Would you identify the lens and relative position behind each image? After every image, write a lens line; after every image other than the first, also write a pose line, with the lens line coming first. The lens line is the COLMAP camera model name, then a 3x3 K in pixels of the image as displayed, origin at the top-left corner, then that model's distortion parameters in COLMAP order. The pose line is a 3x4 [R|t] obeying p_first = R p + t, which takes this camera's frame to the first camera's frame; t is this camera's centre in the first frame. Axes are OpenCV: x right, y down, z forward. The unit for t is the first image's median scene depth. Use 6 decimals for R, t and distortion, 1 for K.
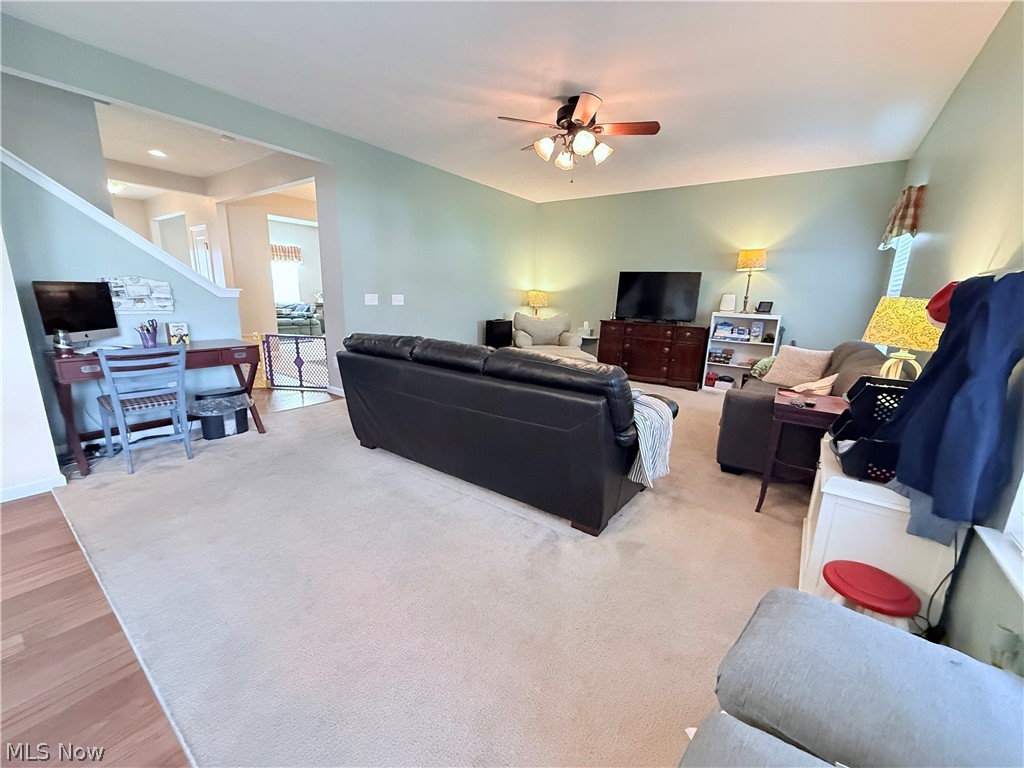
lens RADIAL K [[407.7, 0, 512.0], [0, 407.7, 384.0], [0, 0, 1]] dist [0.000333, -0.000264]
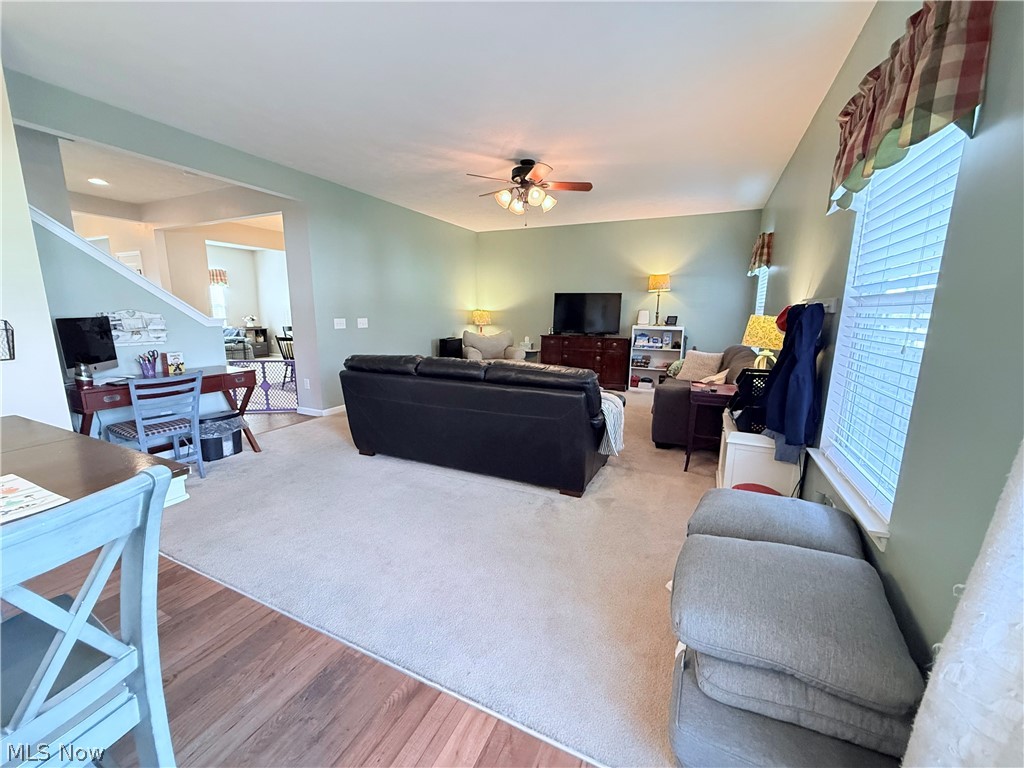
lens RADIAL K [[407.7, 0, 512.0], [0, 407.7, 384.0], [0, 0, 1]] dist [0.000333, -0.000264]
pose [[0.980659, -0.056393, 0.187426, -0.159613], [0.063304, 0.997510, -0.031088, 0.019329], [-0.185206, 0.042352, 0.981787, -0.190613]]
